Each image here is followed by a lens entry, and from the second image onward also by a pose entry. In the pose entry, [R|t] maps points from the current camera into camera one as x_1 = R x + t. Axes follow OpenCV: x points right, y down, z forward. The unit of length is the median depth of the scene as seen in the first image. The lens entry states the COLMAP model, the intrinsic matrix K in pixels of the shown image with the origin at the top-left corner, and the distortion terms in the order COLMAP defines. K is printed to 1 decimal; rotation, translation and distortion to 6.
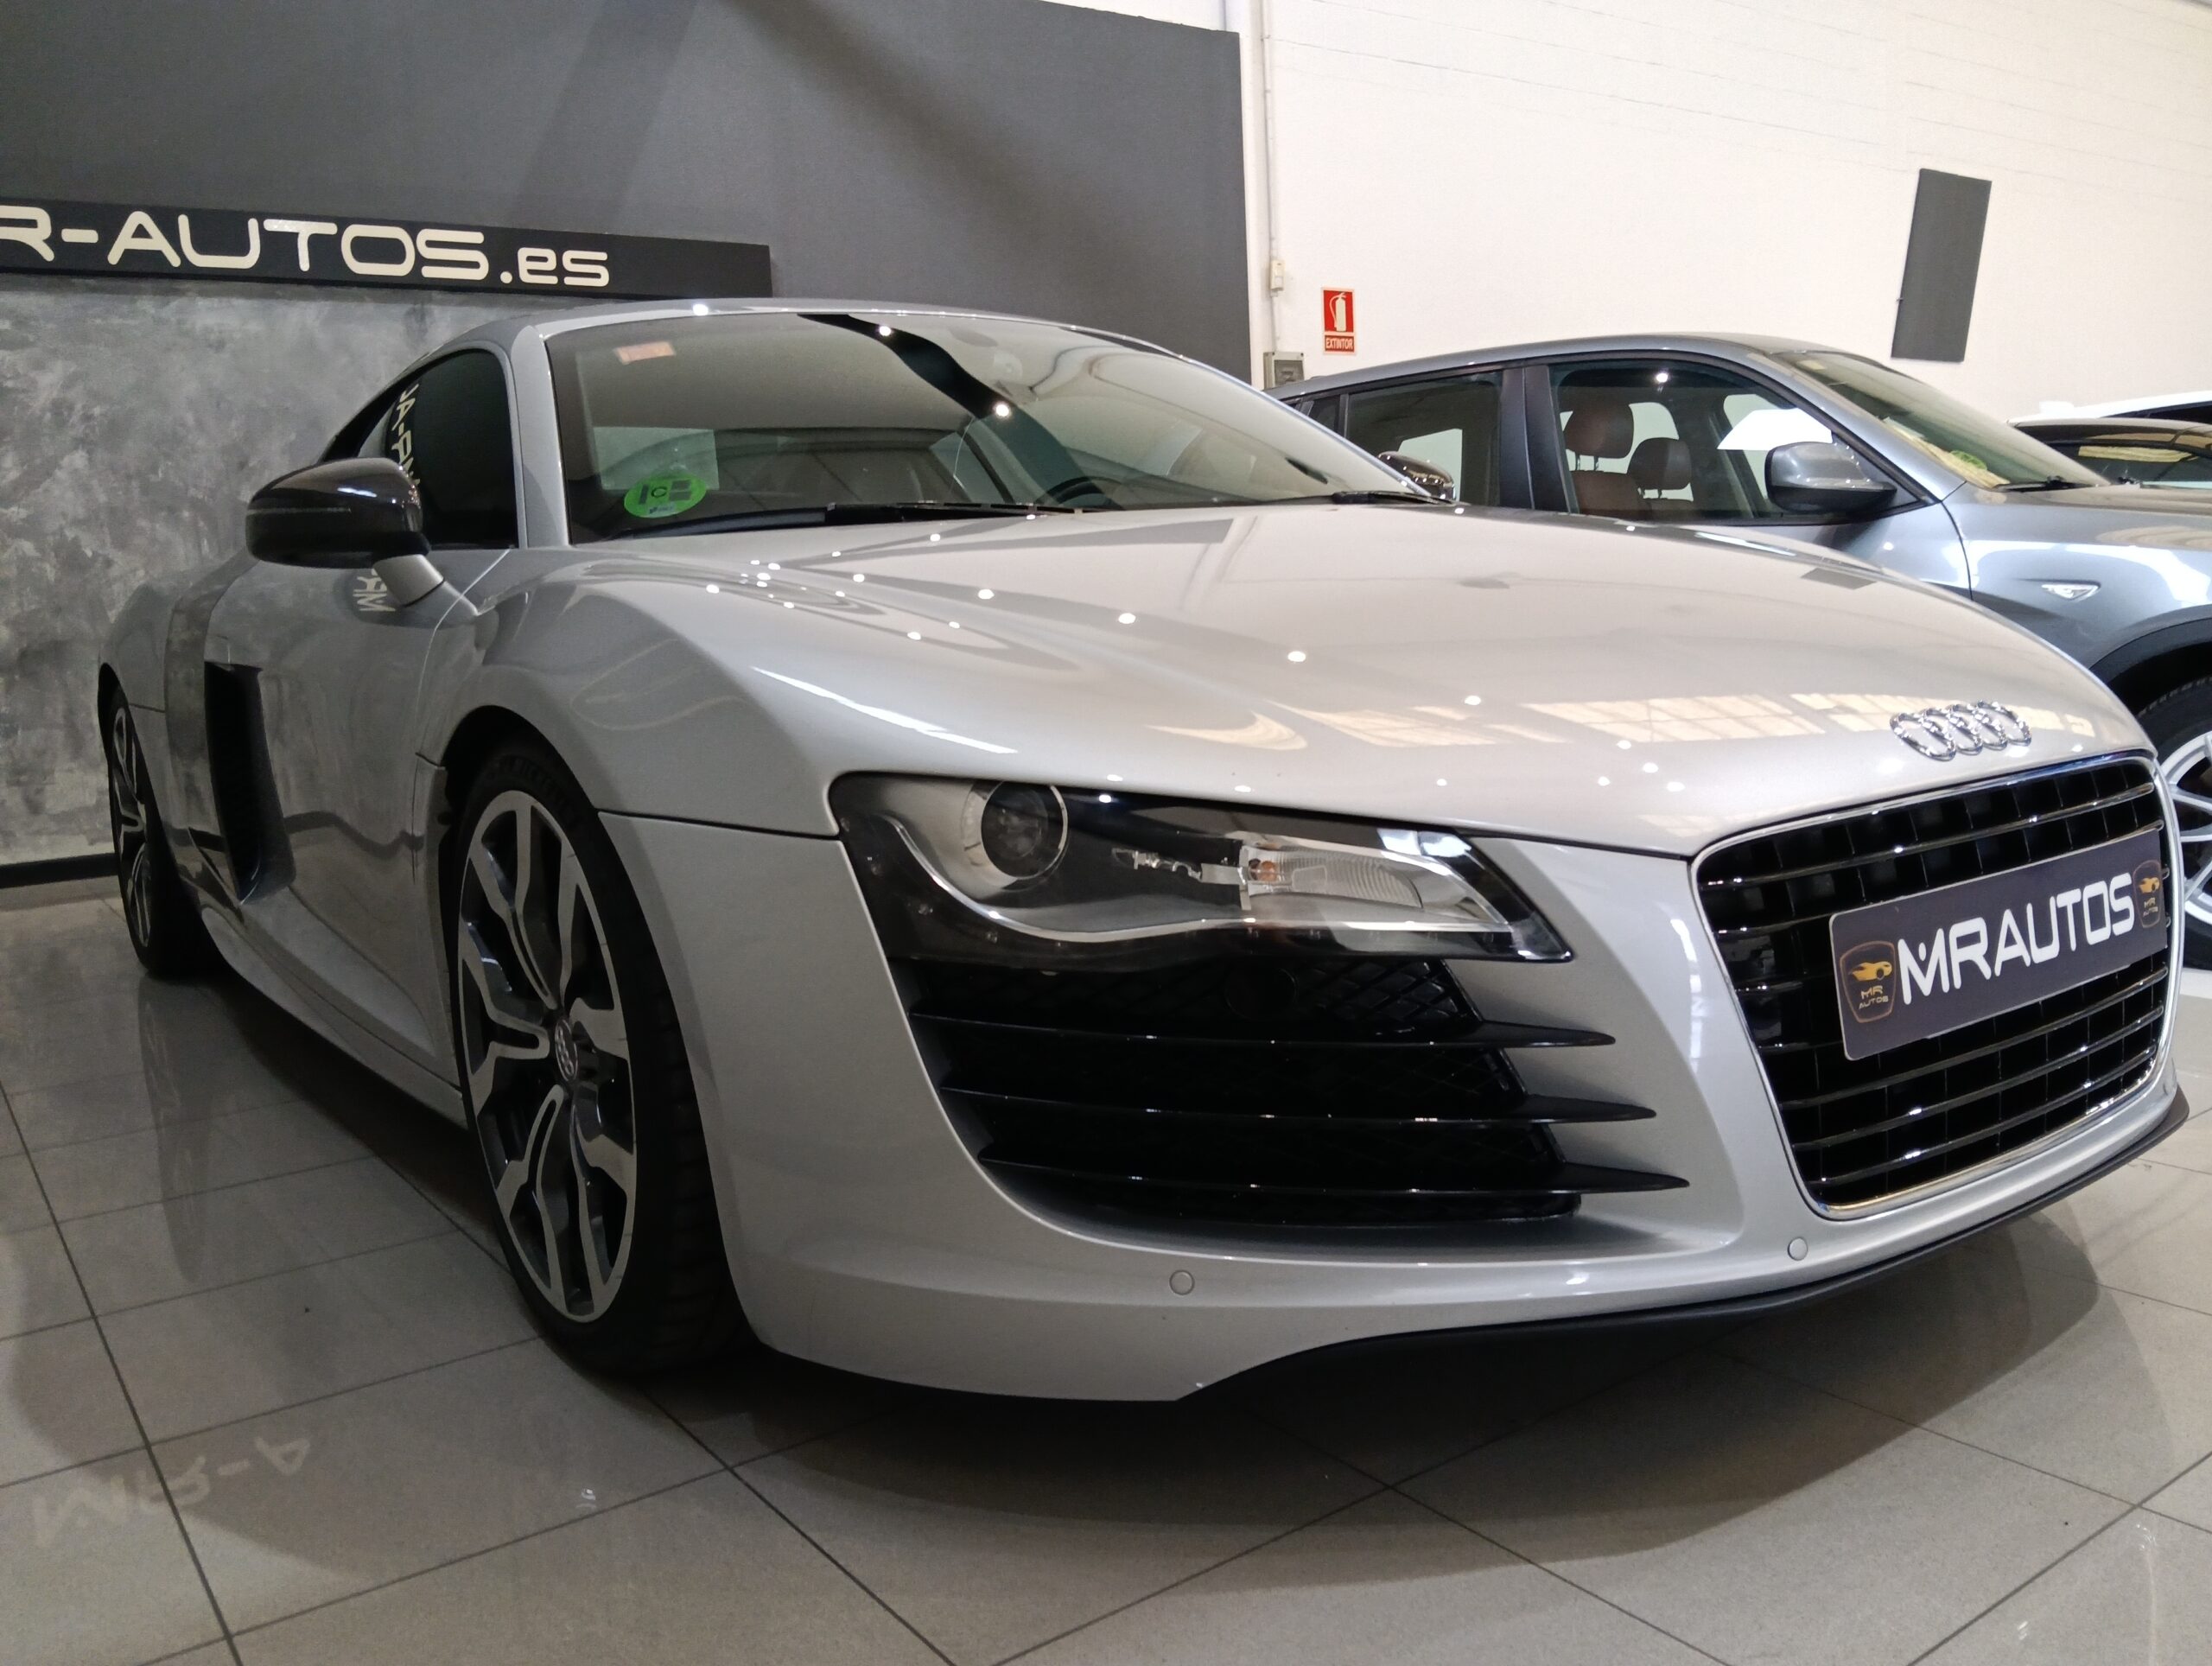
lens RADIAL K [[1769.3, 0, 1106.0], [0, 1769.3, 833.0], [0, 0, 1]] dist [0.033483, -0.062310]
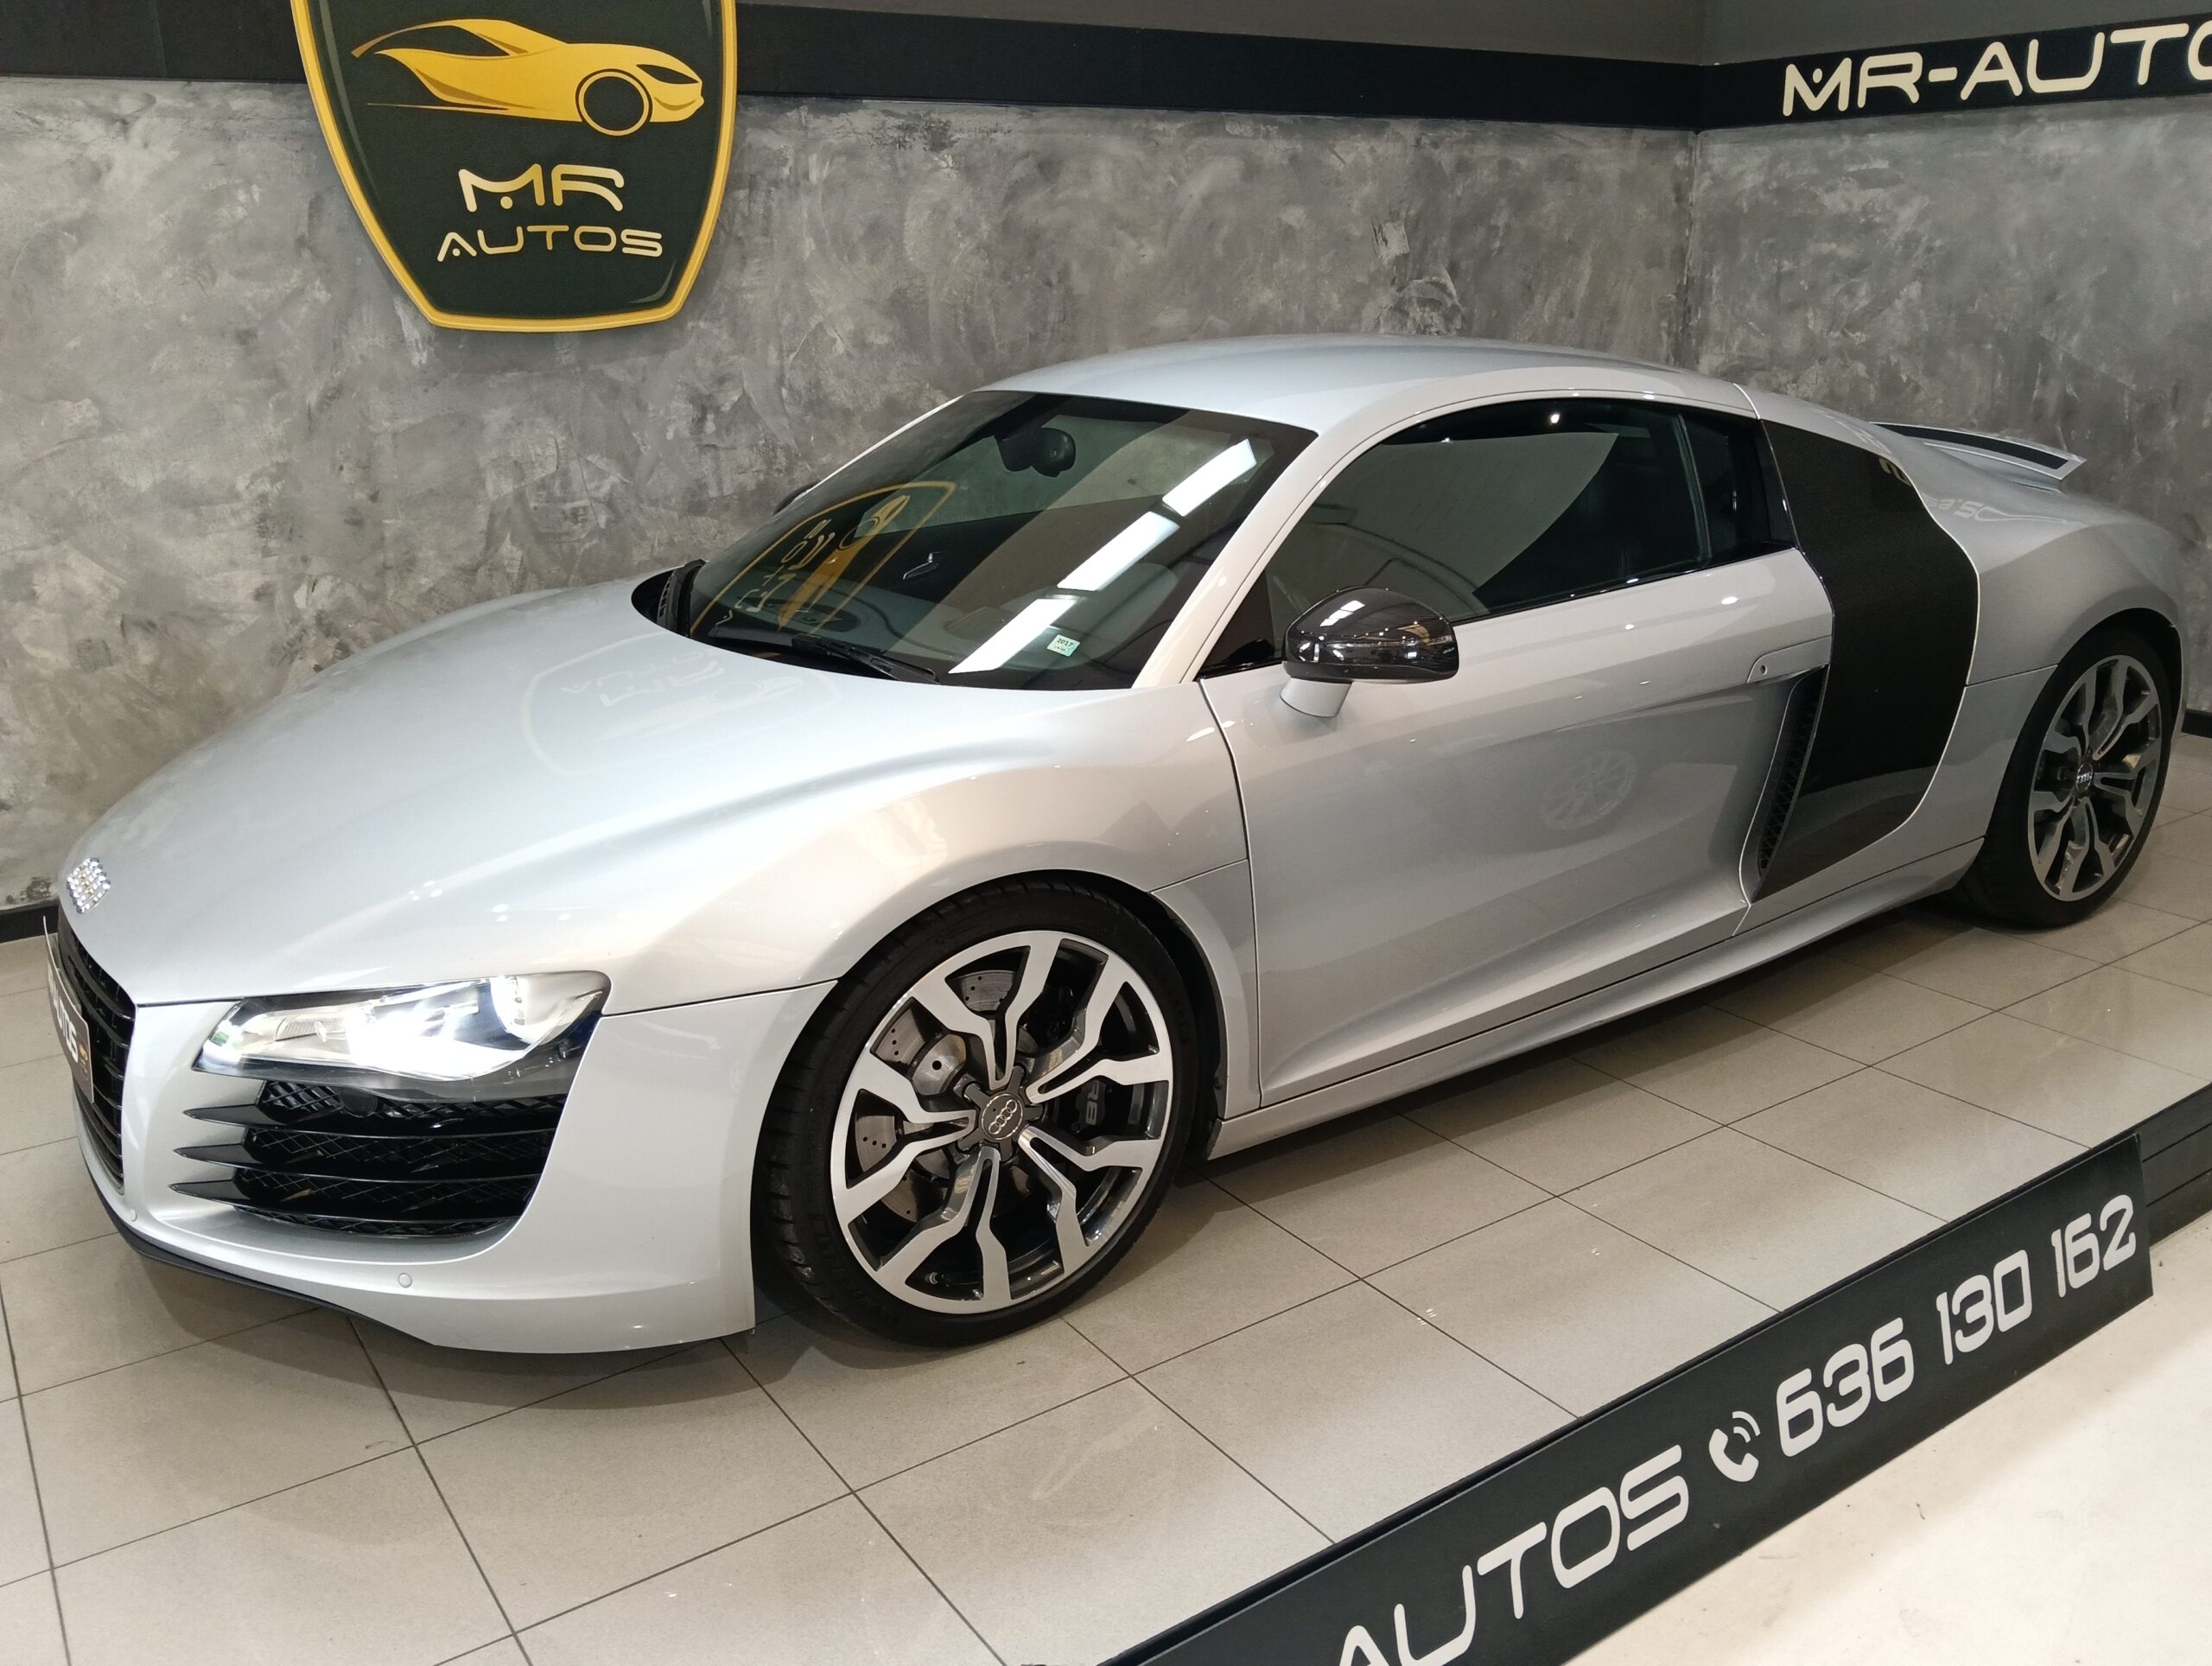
lens RADIAL K [[1783.8, 0, 1099.5], [0, 1783.8, 829.5], [0, 0, 1]] dist [0.019142, -0.068055]
pose [[-0.005860, 0.352089, -0.935948, 1.617971], [-0.128989, 0.927879, 0.349861, -0.652543], [0.991629, 0.122777, 0.039978, 1.498395]]
